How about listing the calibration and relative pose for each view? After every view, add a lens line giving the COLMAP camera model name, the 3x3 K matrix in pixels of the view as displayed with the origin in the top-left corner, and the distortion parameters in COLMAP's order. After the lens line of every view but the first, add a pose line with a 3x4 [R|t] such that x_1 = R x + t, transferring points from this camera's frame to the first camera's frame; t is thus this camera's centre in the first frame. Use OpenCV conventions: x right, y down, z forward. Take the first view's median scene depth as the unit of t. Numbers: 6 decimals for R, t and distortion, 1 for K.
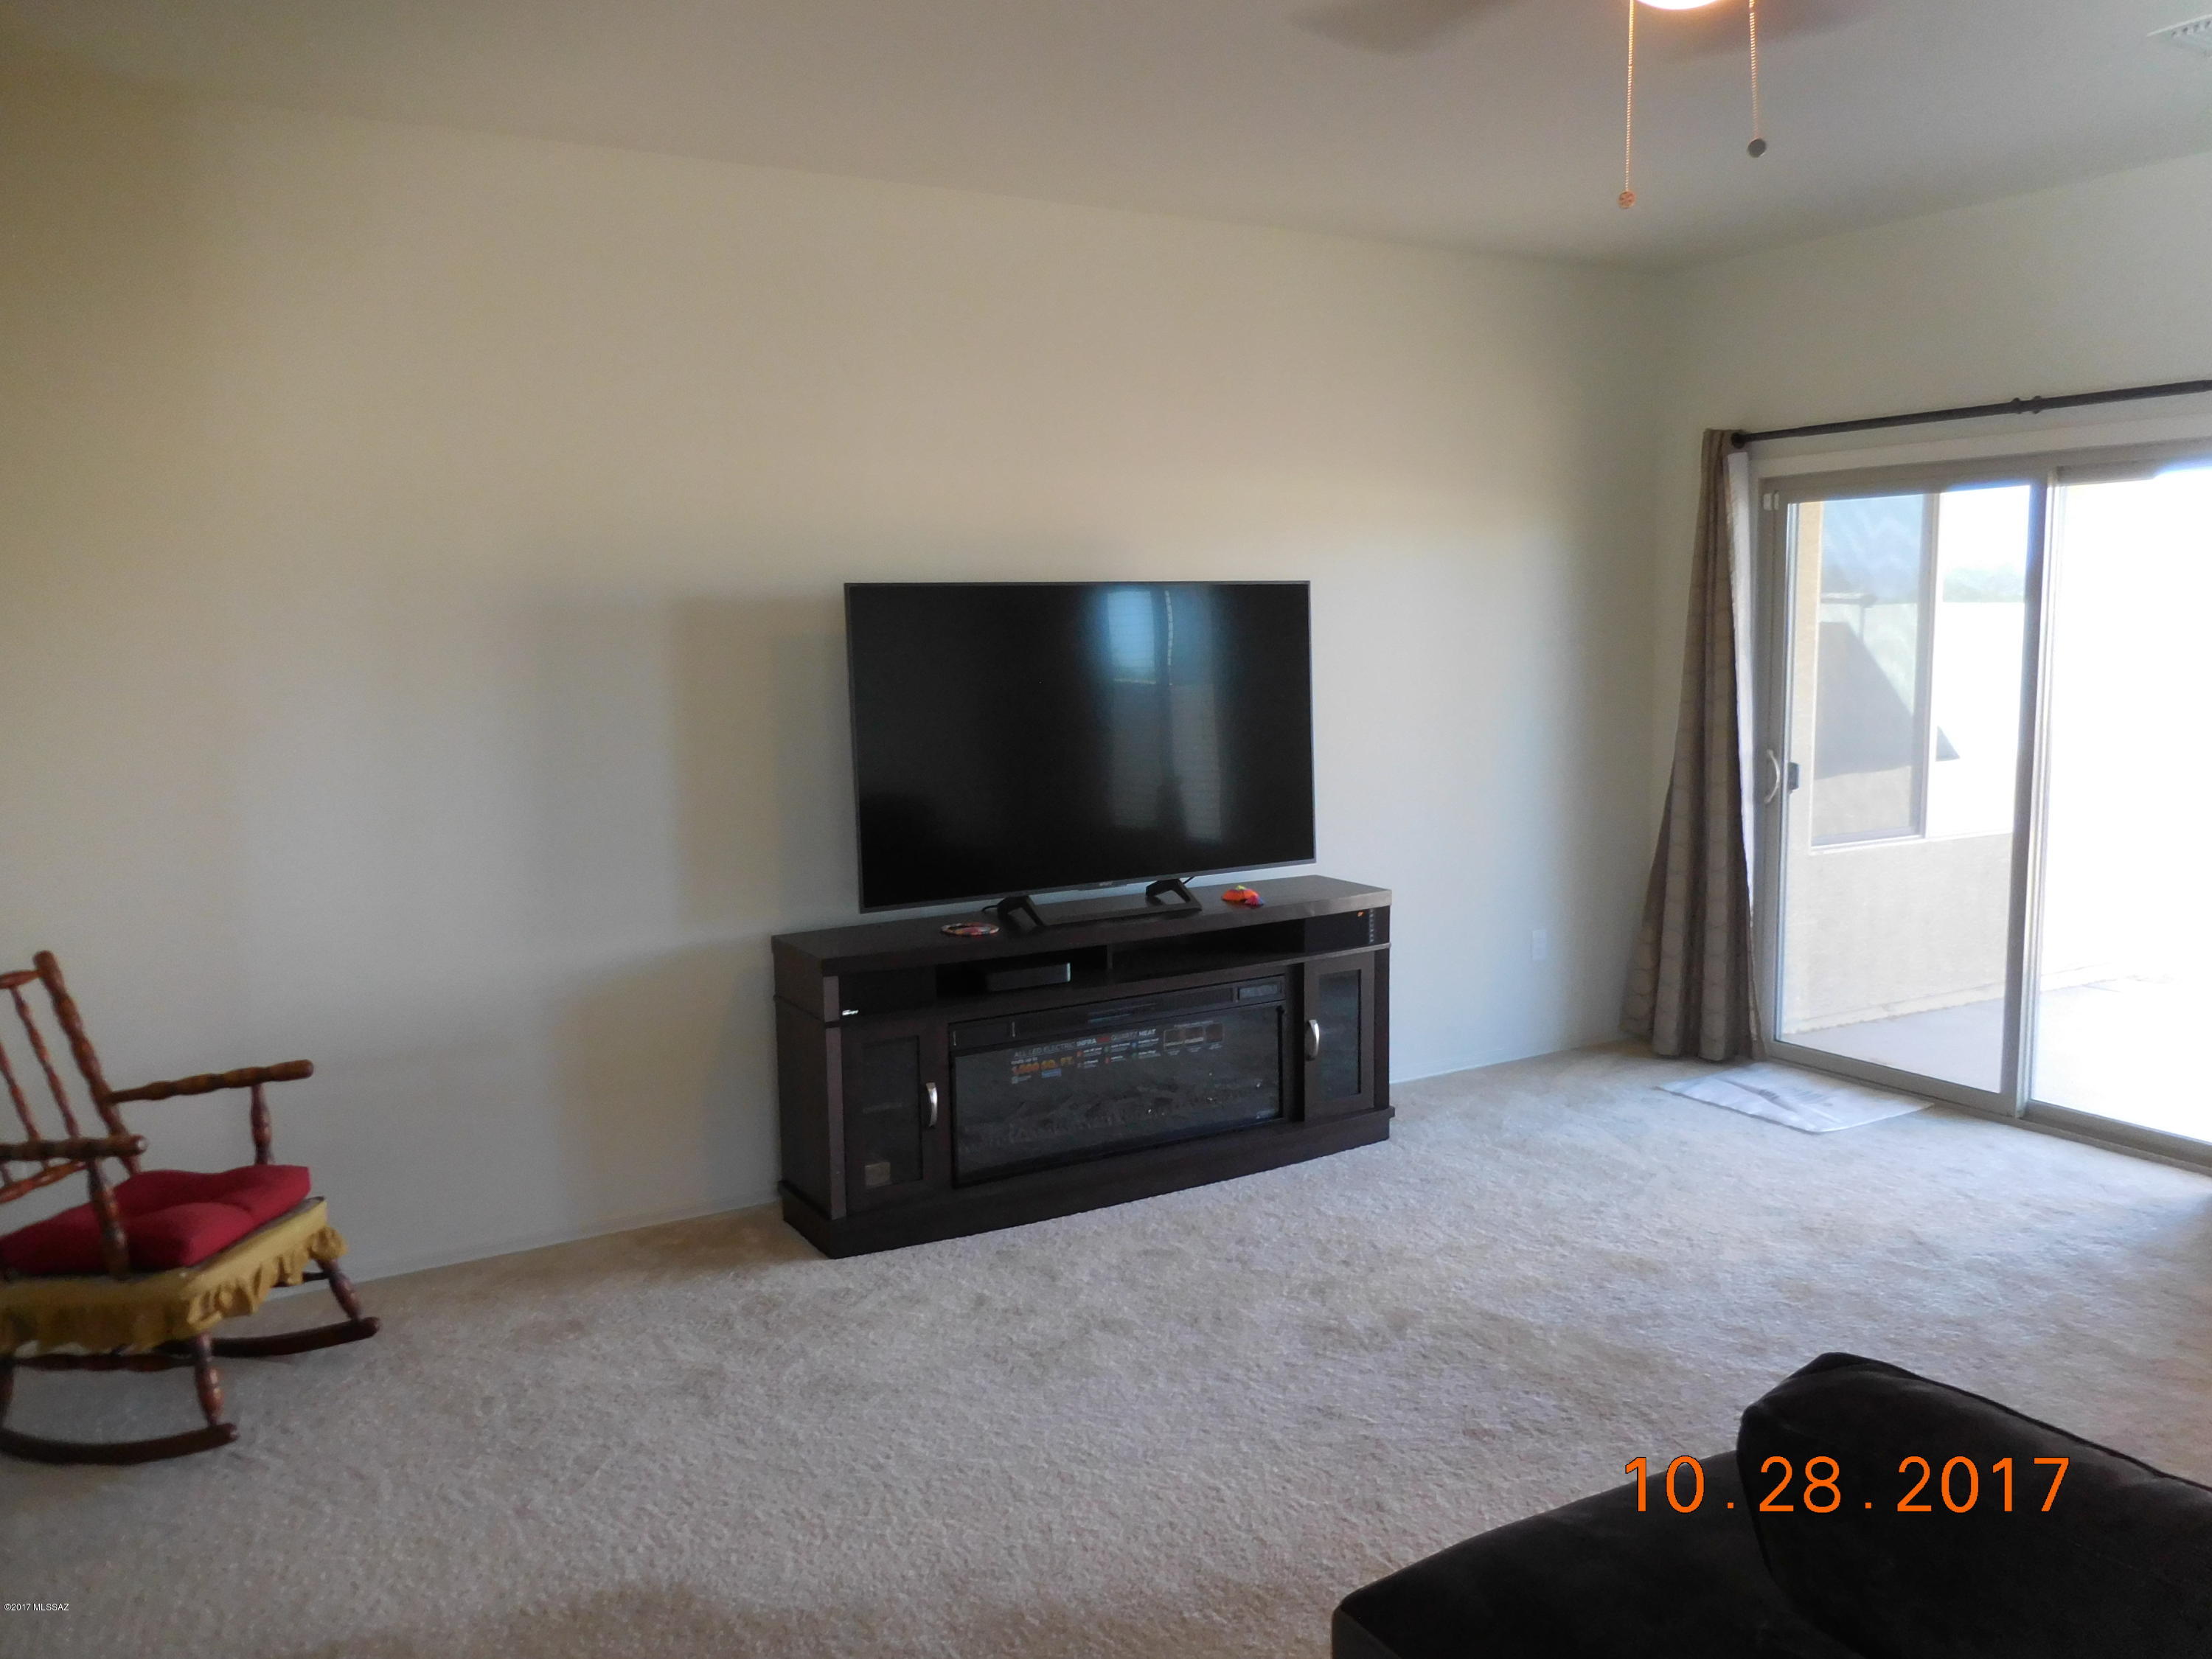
lens RADIAL K [[1709.3, 0, 1106.0], [0, 1709.3, 829.5], [0, 0, 1]] dist [-0.004221, -0.005526]
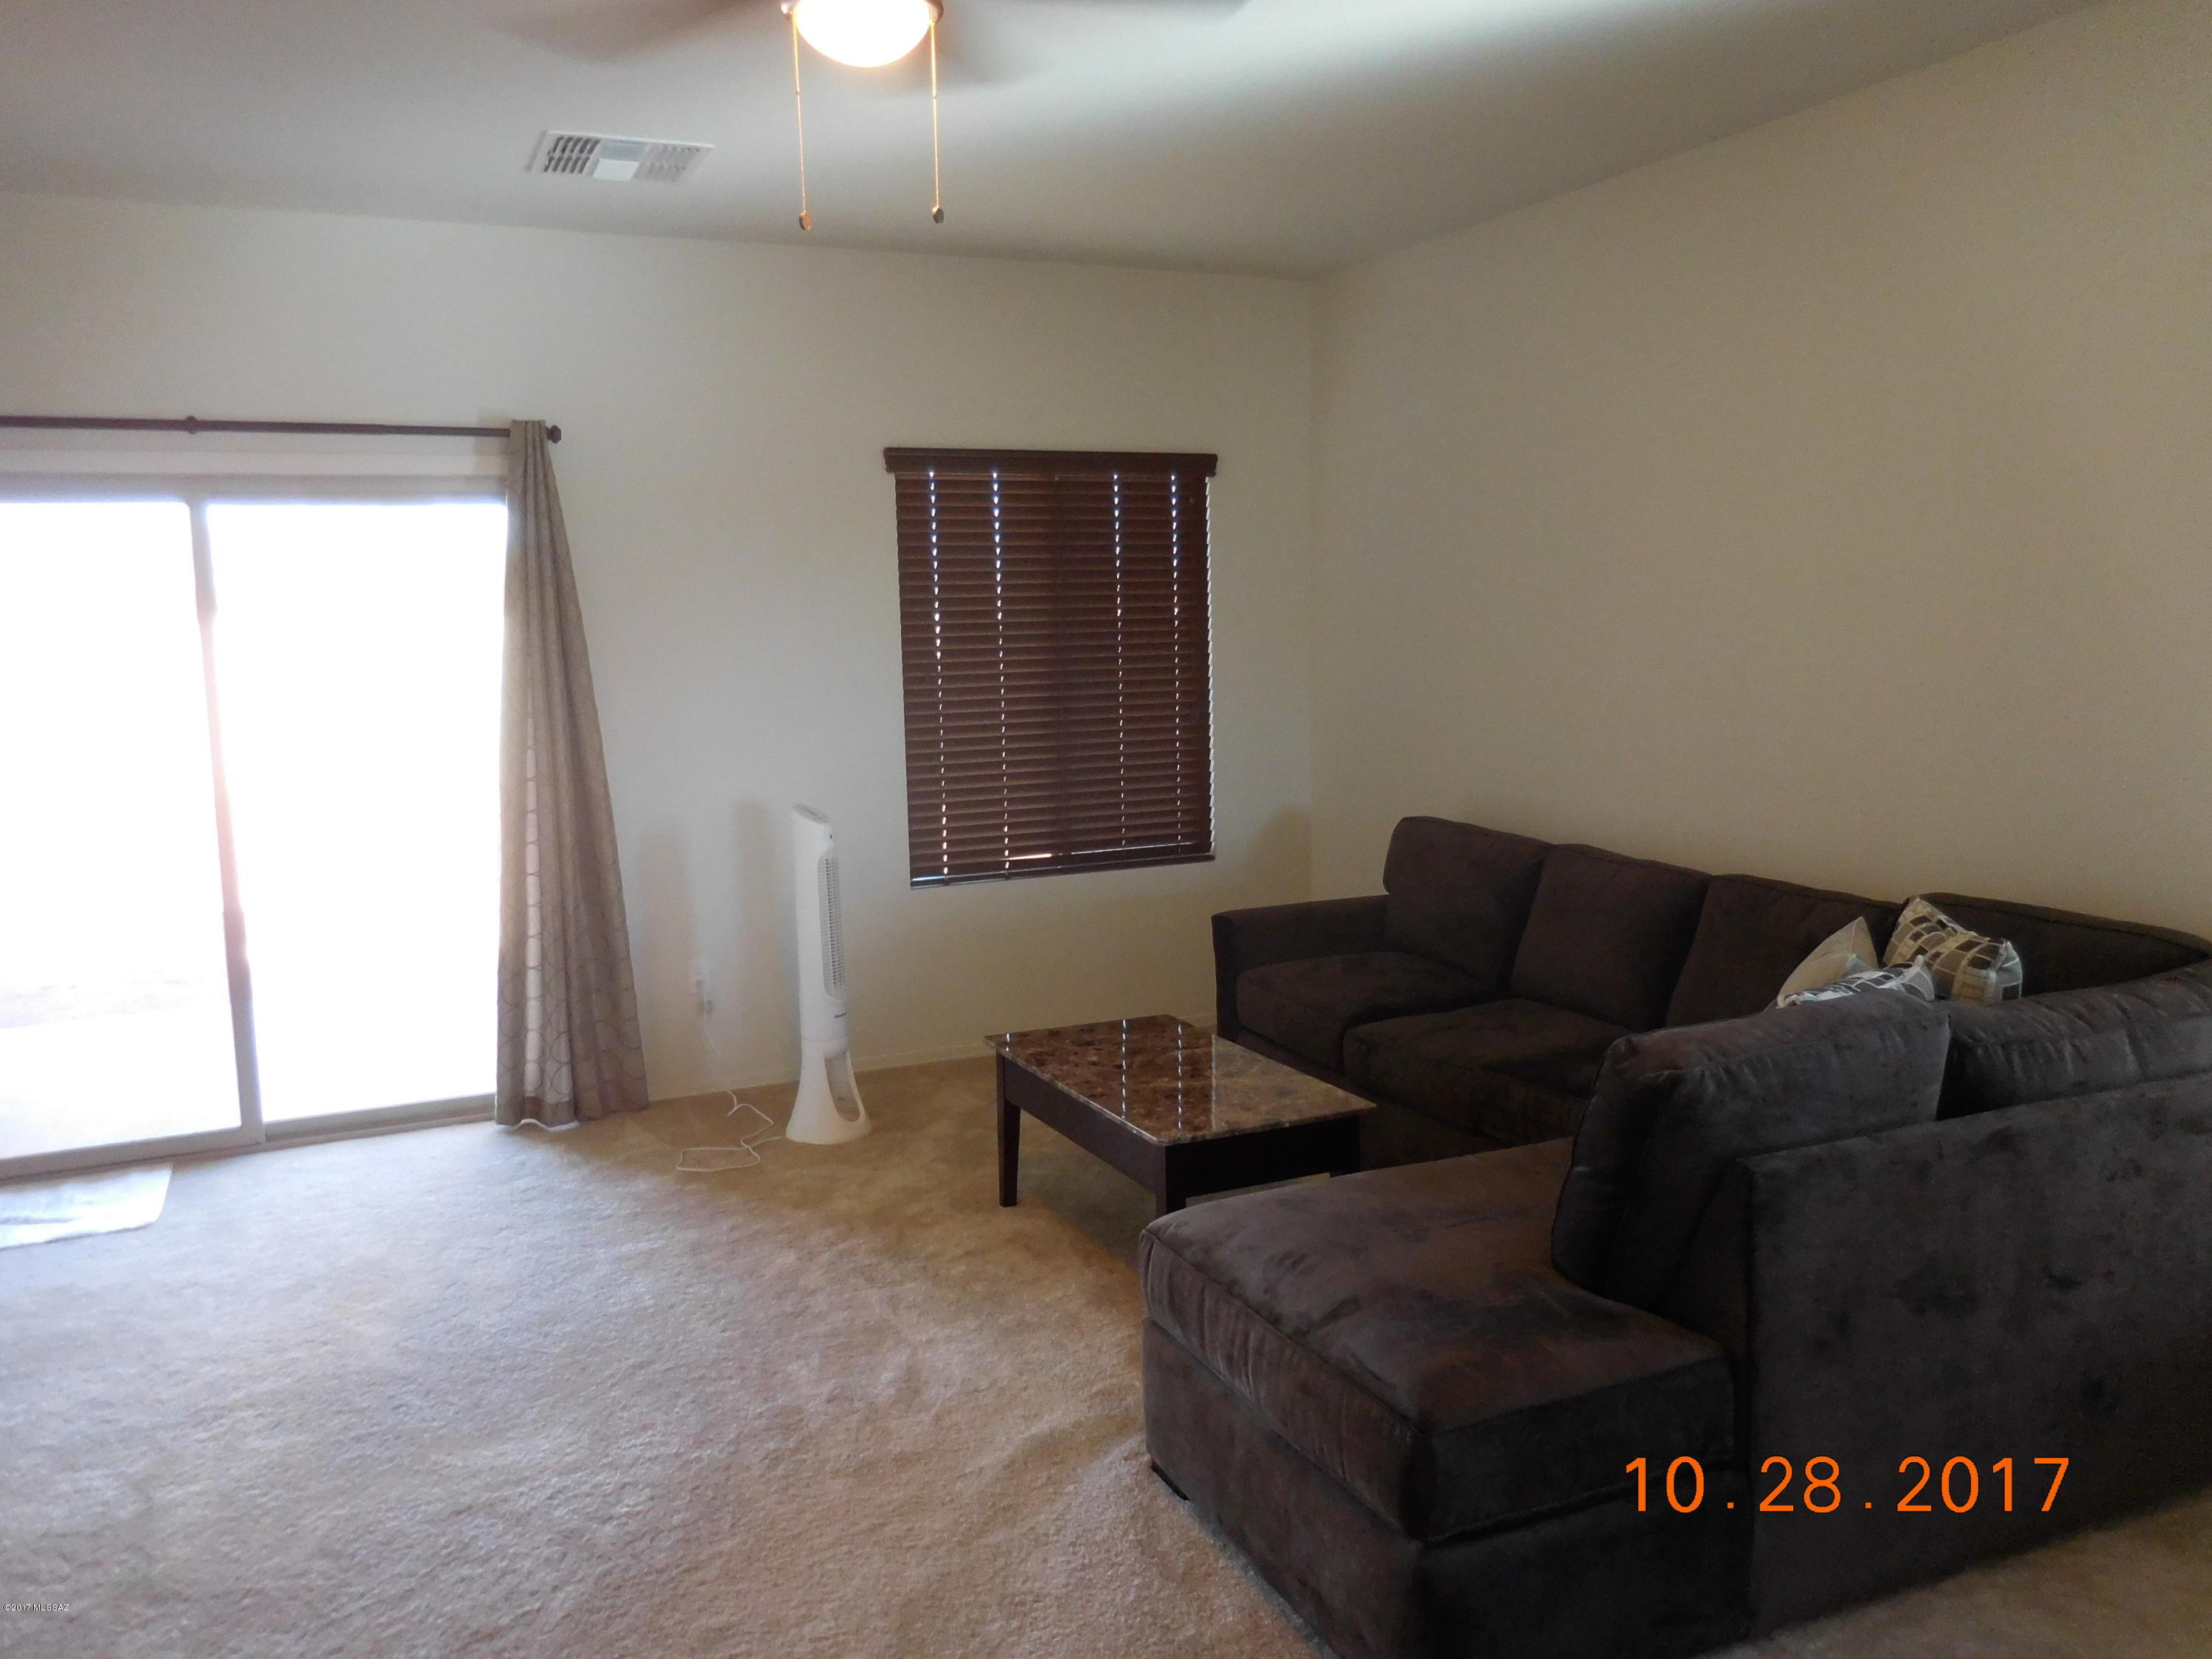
lens RADIAL K [[1709.3, 0, 1106.0], [0, 1709.3, 829.5], [0, 0, 1]] dist [-0.004221, -0.005526]
pose [[0.076306, -0.113681, 0.990583, -0.410542], [0.140343, 0.984813, 0.102208, -0.045874], [-0.987158, 0.131222, 0.091101, 0.418431]]
